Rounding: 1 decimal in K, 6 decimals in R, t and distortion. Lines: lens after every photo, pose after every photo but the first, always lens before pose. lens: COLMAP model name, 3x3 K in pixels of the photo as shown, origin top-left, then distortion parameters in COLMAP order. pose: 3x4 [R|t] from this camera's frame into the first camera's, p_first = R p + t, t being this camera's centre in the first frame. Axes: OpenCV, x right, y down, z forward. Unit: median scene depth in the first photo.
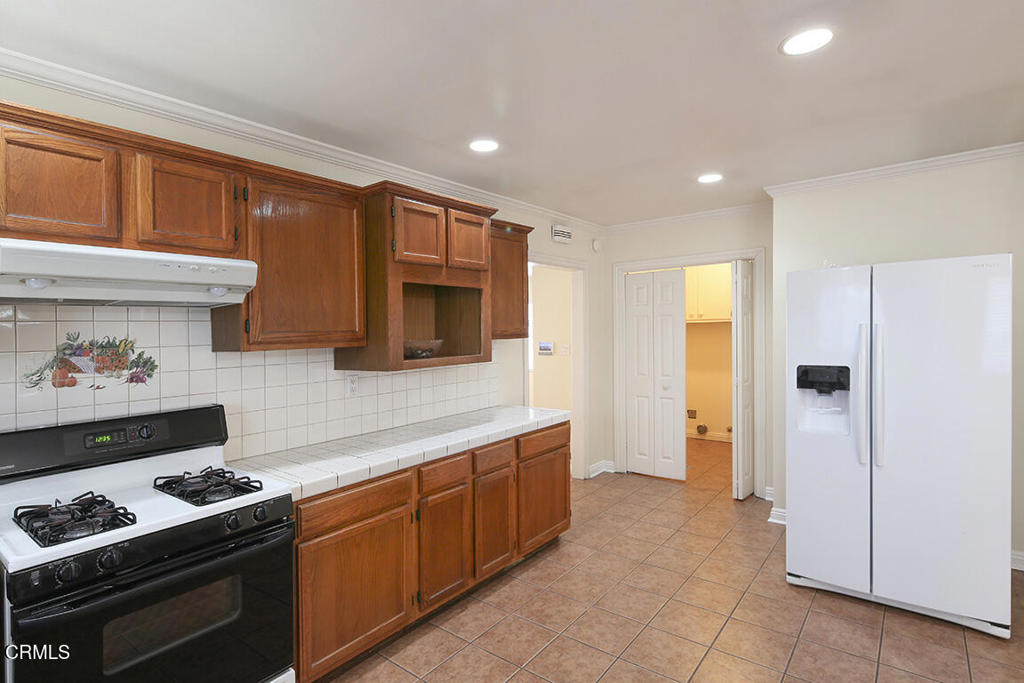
lens RADIAL K [[507.2, 0, 513.7], [0, 507.2, 342.0], [0, 0, 1]] dist [0.005500, -0.004208]
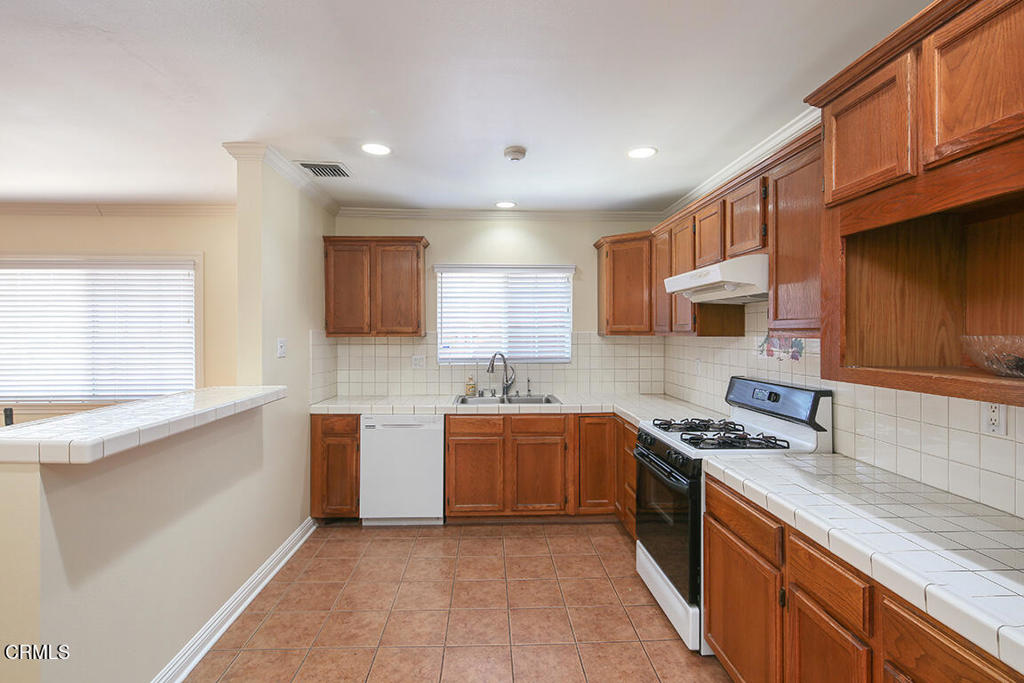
lens RADIAL K [[507.2, 0, 500.4], [0, 507.2, 329.3], [0, 0, 1]] dist [0.005500, -0.004208]
pose [[-0.768819, 0.022613, -0.639066, 0.584192], [0.006676, 0.999604, 0.027340, -0.031655], [0.639431, 0.016753, -0.768666, 1.450887]]
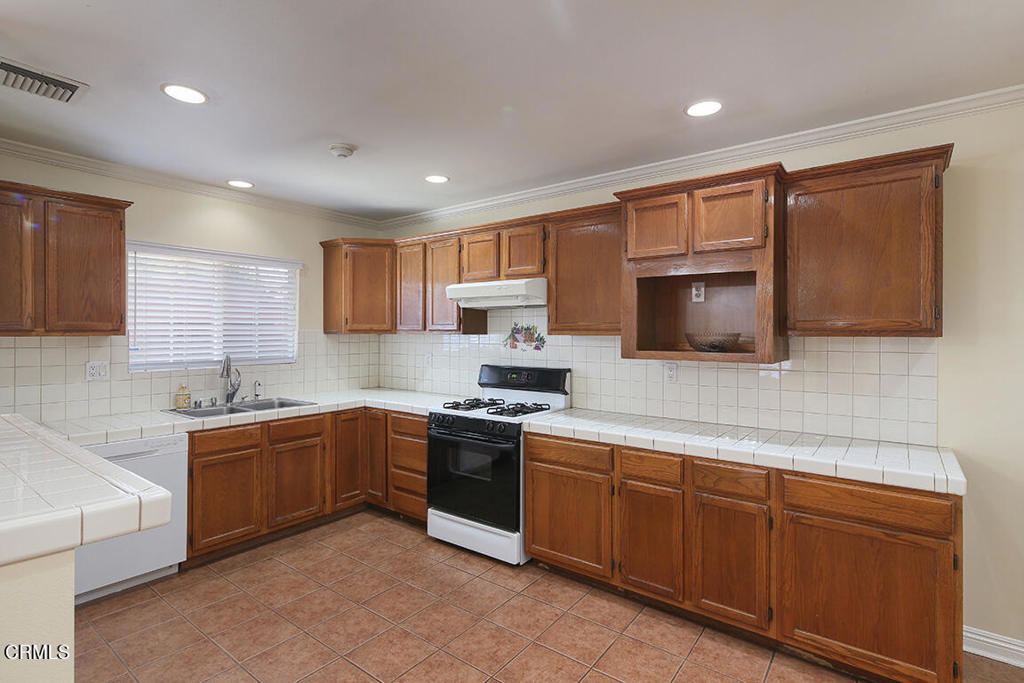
lens RADIAL K [[507.2, 0, 524.7], [0, 507.2, 329.0], [0, 0, 1]] dist [0.005500, -0.004208]
pose [[0.021671, 0.021396, -0.999536, 1.037293], [-0.025291, 0.999463, 0.020846, -0.030245], [0.999445, 0.024828, 0.022200, 0.886679]]
